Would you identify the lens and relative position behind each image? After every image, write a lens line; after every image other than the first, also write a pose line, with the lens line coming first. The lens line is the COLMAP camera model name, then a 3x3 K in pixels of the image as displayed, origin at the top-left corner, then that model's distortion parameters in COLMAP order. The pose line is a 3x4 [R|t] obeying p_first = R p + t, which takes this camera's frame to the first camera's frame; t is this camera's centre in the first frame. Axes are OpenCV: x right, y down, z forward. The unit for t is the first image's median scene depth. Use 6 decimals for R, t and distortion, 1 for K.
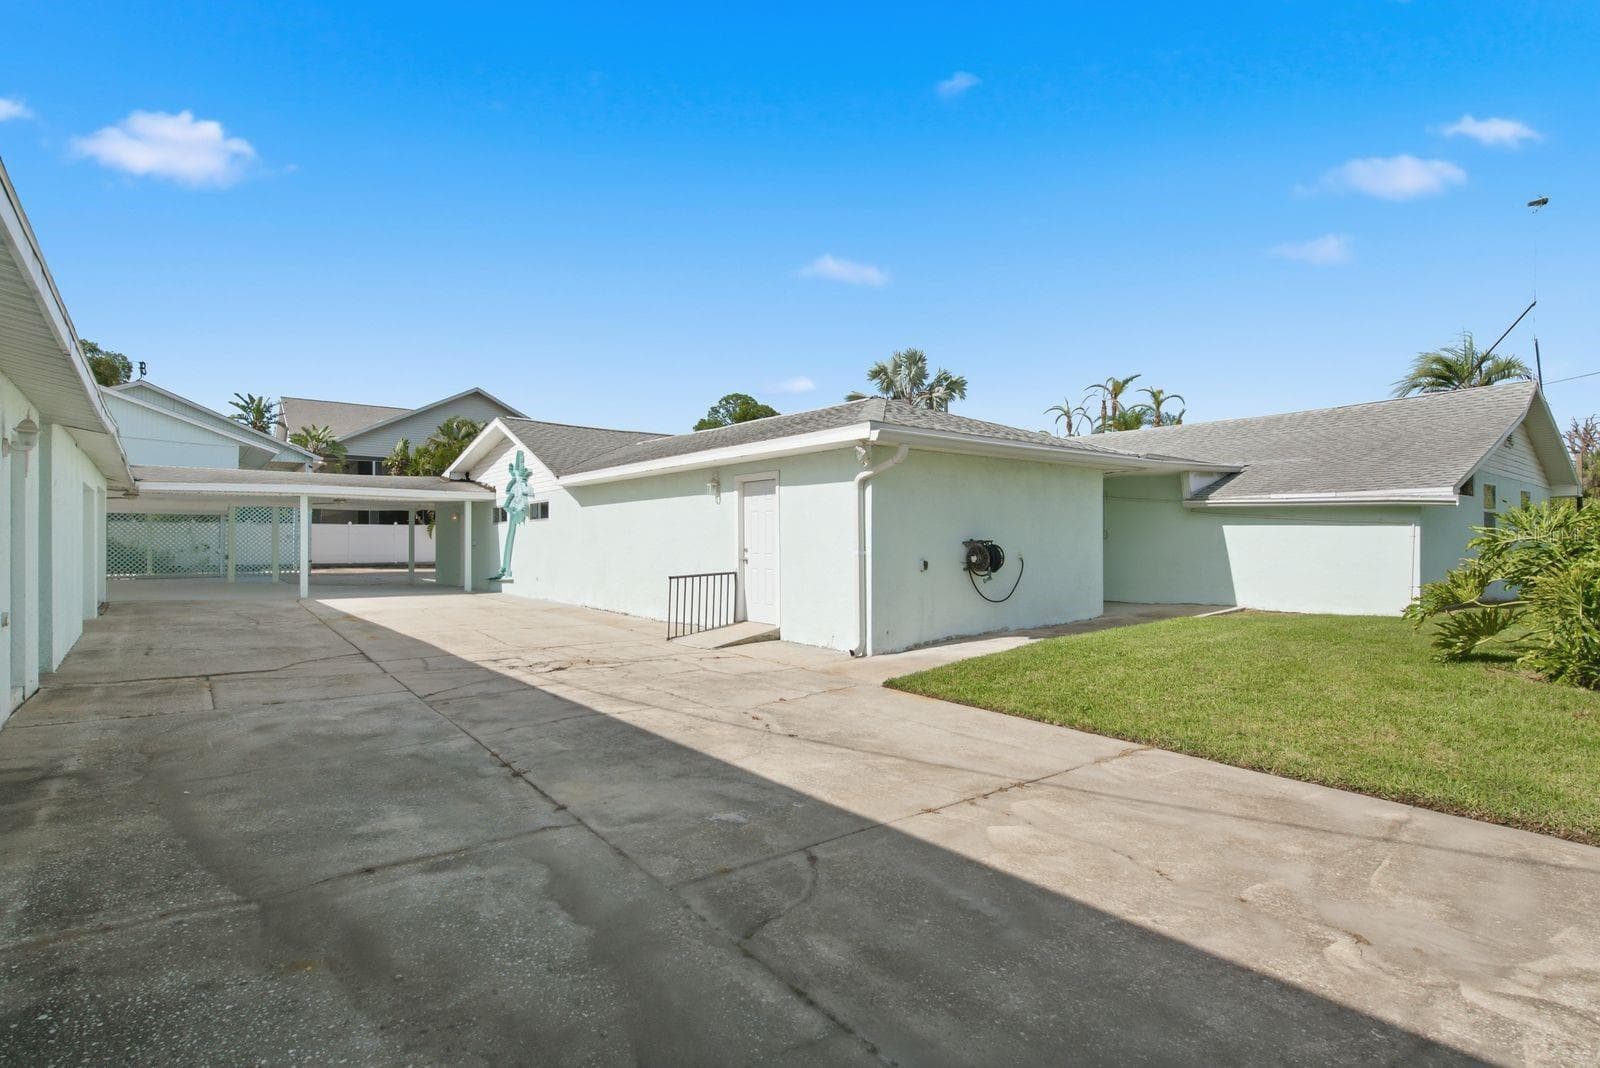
lens RADIAL K [[791.1, 0, 800.0], [0, 791.1, 534.0], [0, 0, 1]] dist [-0.000564, -0.000417]
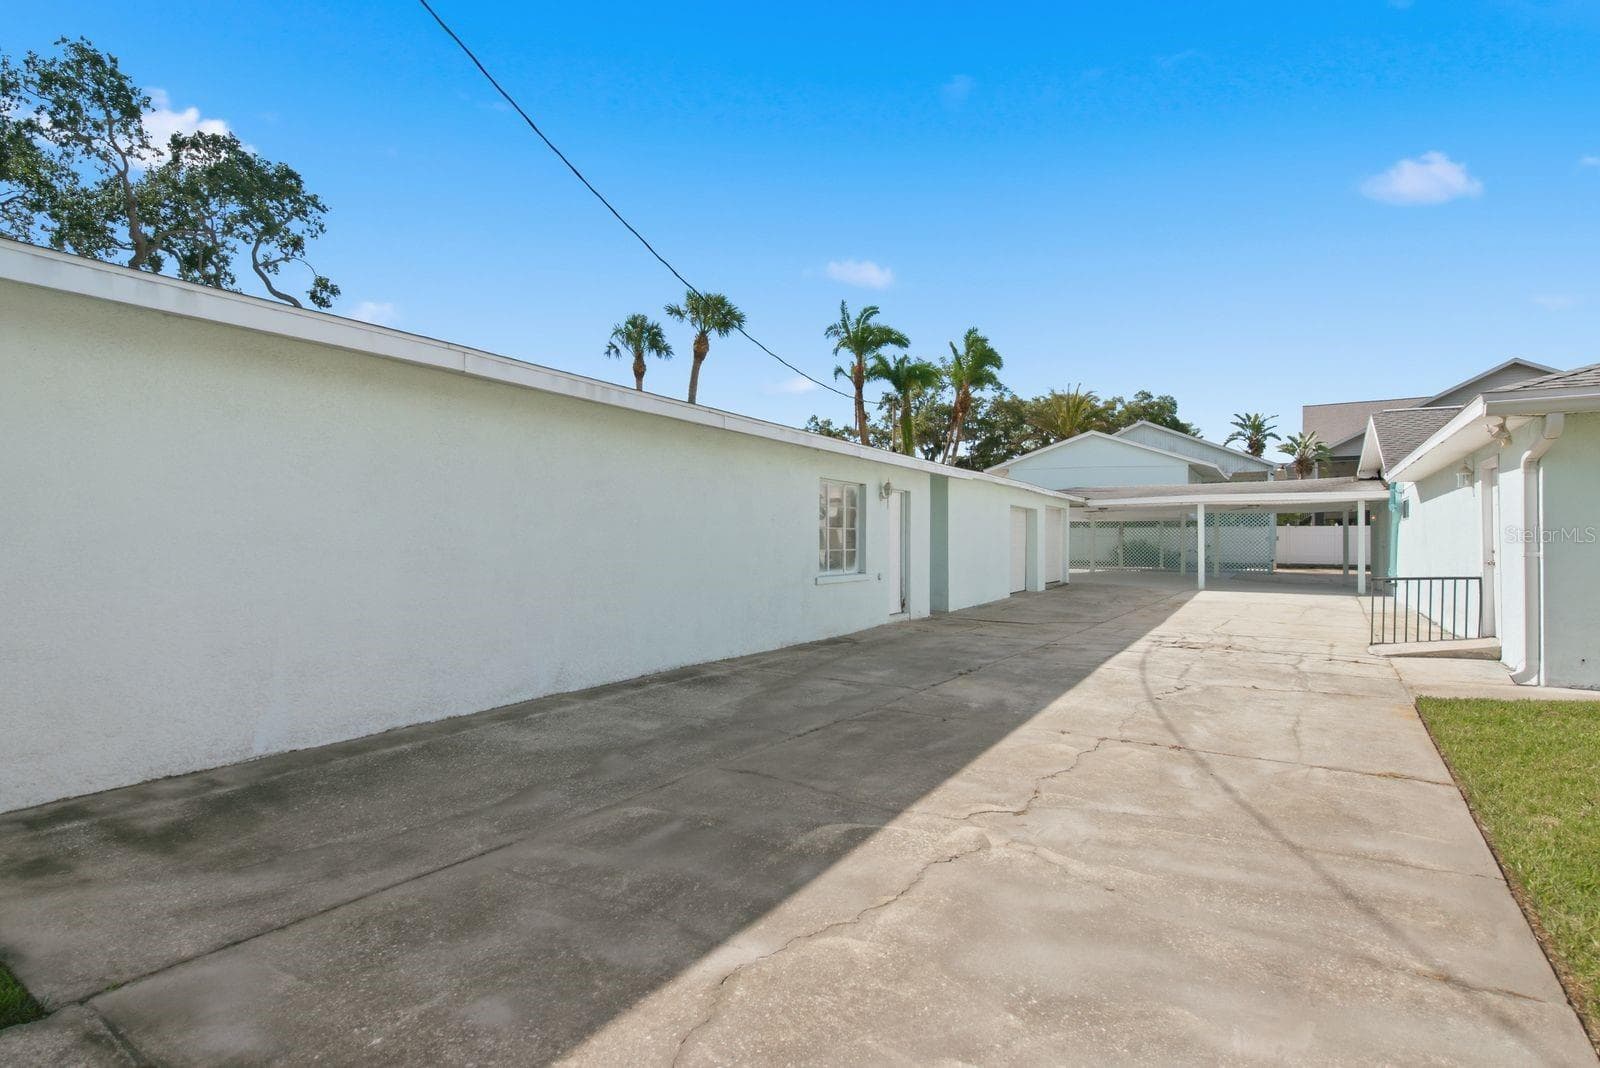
lens RADIAL K [[791.1, 0, 800.0], [0, 791.1, 534.0], [0, 0, 1]] dist [-0.000564, -0.000417]
pose [[0.336345, -0.009232, -0.941694, 1.344269], [0.007255, 0.999948, -0.007212, 0.008362], [0.941711, -0.004407, 0.336394, 0.099680]]
